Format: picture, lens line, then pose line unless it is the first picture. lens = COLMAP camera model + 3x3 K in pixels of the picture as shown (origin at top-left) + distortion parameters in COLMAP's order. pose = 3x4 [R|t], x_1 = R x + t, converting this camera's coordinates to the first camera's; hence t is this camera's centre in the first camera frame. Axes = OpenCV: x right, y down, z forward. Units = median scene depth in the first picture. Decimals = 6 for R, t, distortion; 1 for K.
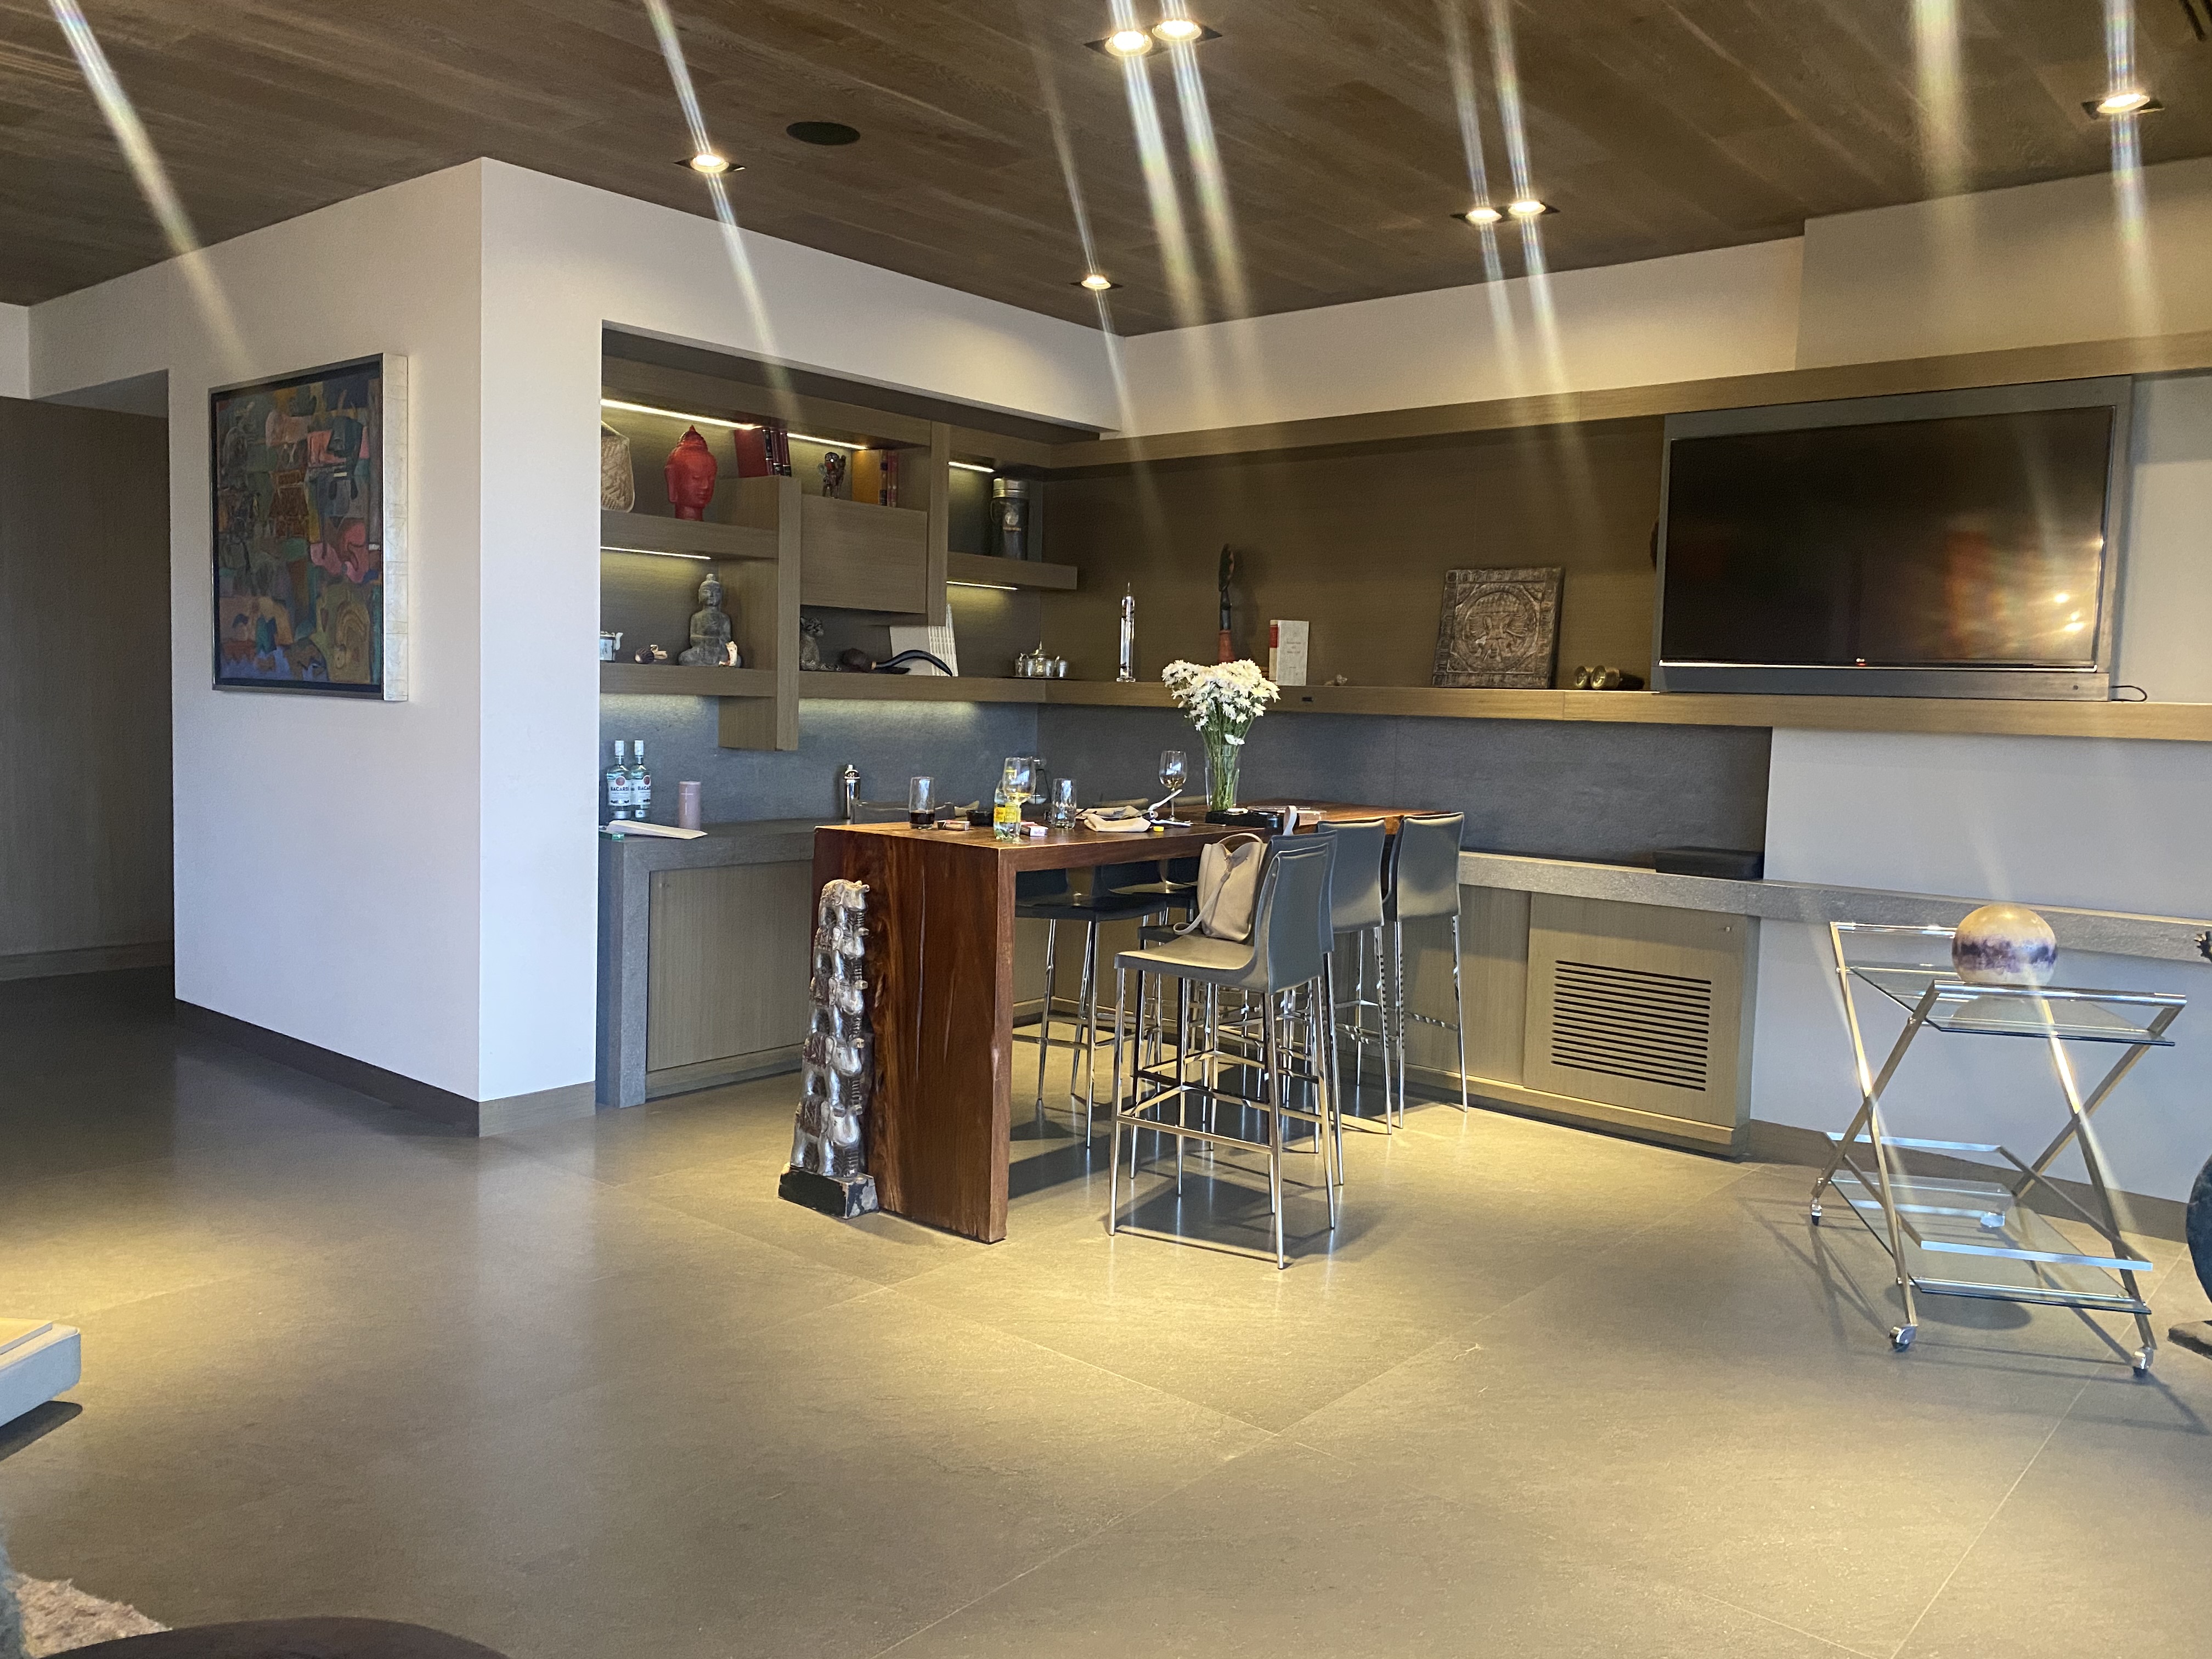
lens RADIAL K [[1690.8, 0, 1093.3], [0, 1690.8, 823.2], [0, 0, 1]] dist [0.061686, -0.090608]
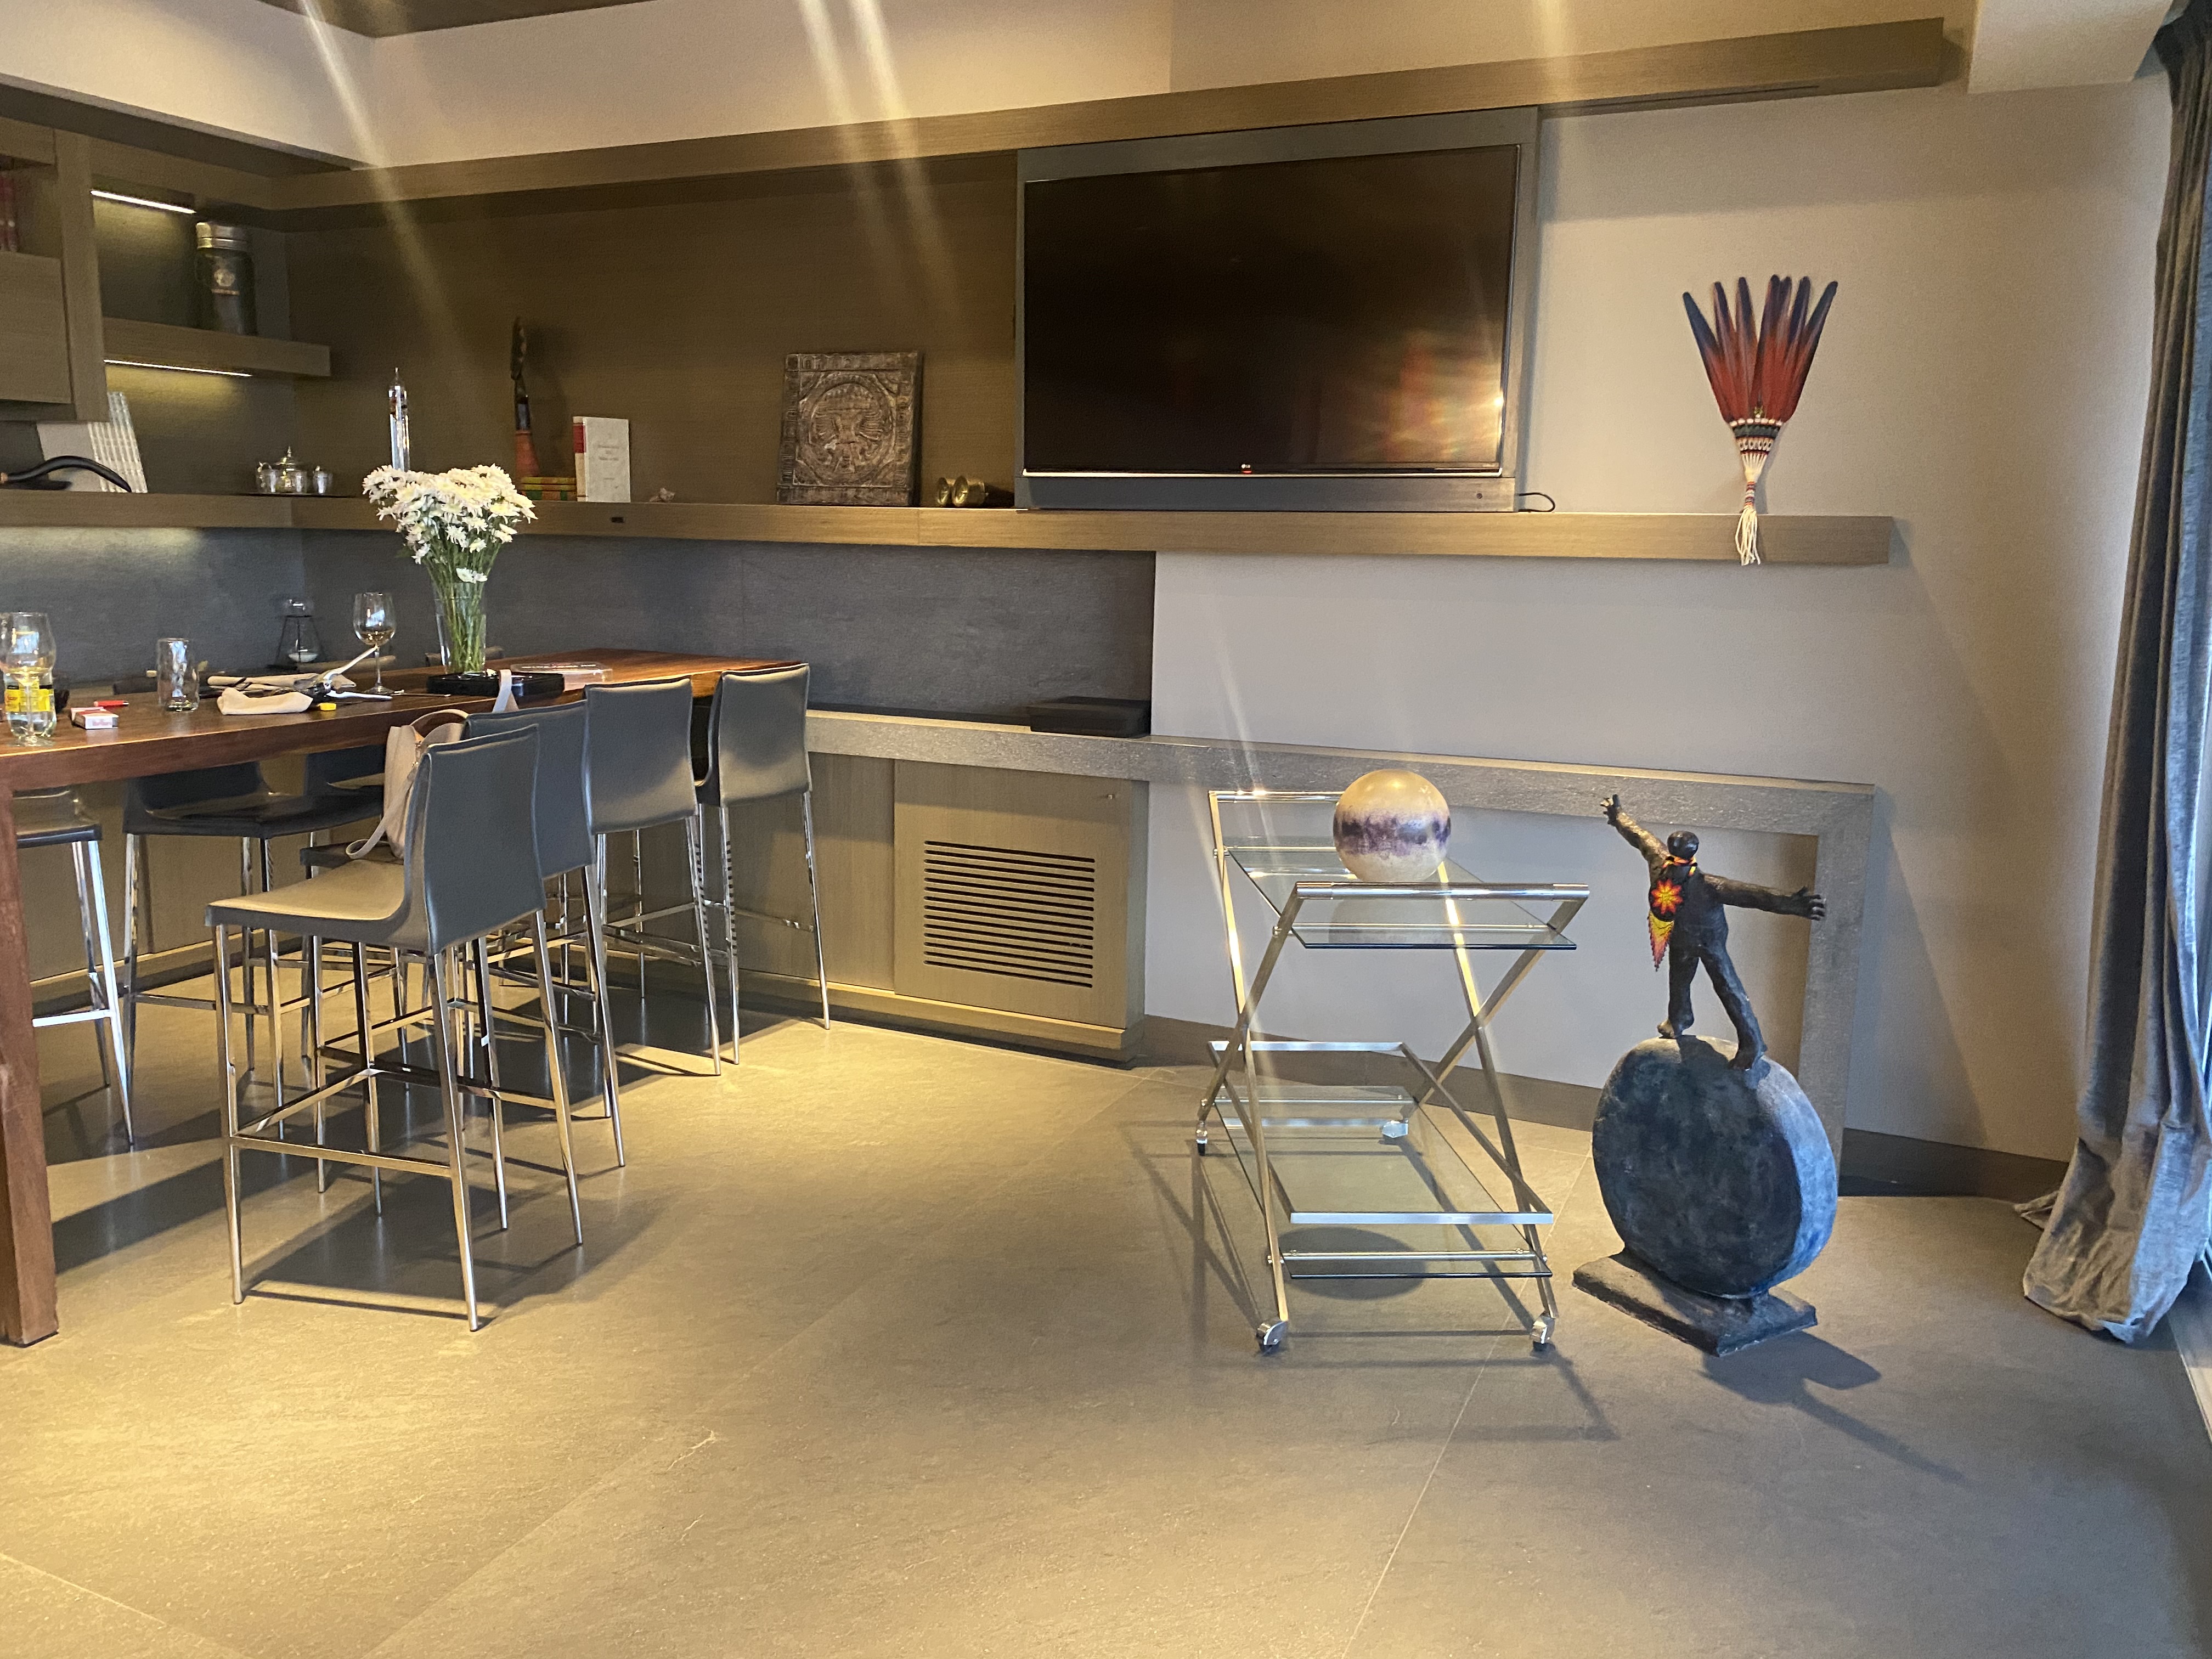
lens RADIAL K [[1690.8, 0, 1093.3], [0, 1690.8, 823.2], [0, 0, 1]] dist [0.061686, -0.090608]
pose [[0.962027, -0.056710, 0.266999, 0.137826], [0.029708, 0.994122, 0.104107, -0.011085], [-0.271333, -0.092222, 0.958057, 0.203266]]
